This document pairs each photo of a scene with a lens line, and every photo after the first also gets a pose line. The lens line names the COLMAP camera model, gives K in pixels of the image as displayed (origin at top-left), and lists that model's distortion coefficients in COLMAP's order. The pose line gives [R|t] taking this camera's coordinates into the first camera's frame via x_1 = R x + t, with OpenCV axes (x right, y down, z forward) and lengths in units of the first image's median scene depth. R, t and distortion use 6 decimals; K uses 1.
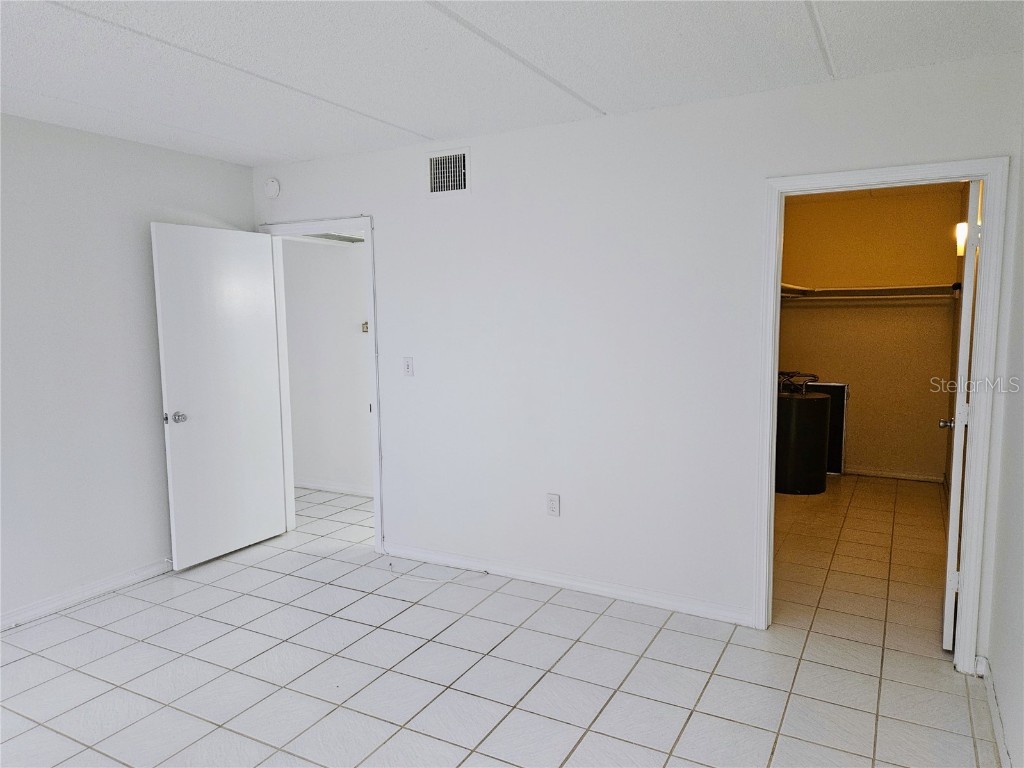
lens RADIAL K [[685.4, 0, 517.8], [0, 685.4, 382.6], [0, 0, 1]] dist [0.084808, -0.066283]
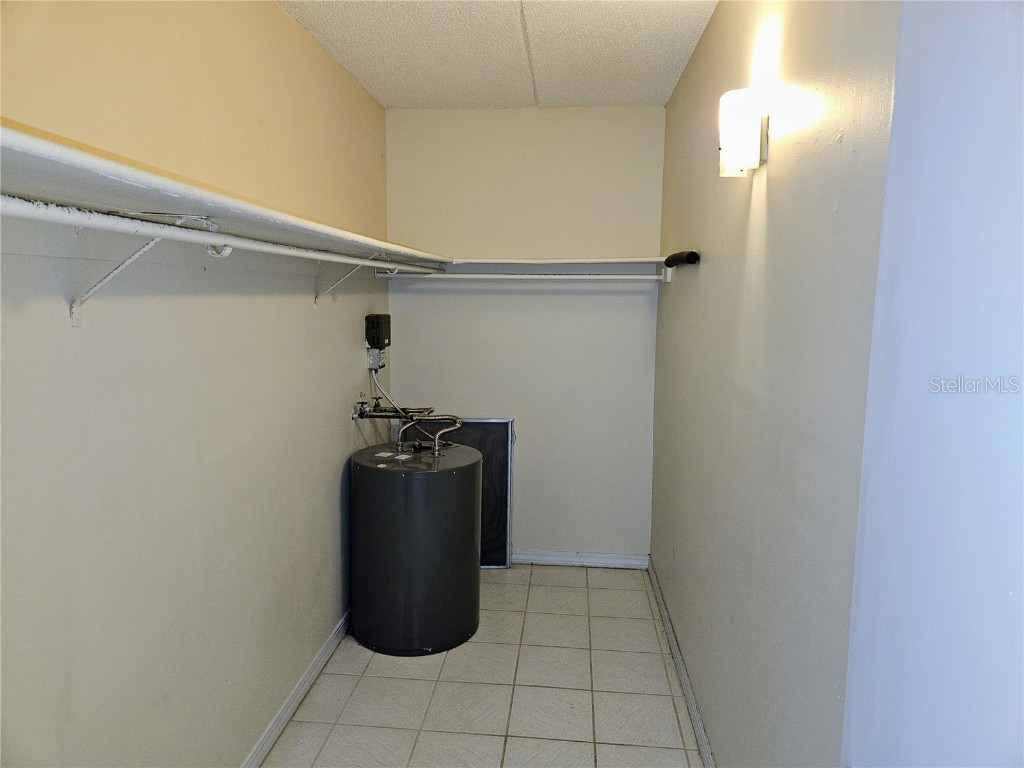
lens RADIAL K [[685.4, 0, 517.8], [0, 685.4, 382.6], [0, 0, 1]] dist [0.084808, -0.066283]
pose [[0.907603, -0.039937, 0.417925, 0.236026], [0.027129, 0.998964, 0.036546, -0.054019], [-0.418952, -0.021832, 0.907746, 0.467849]]
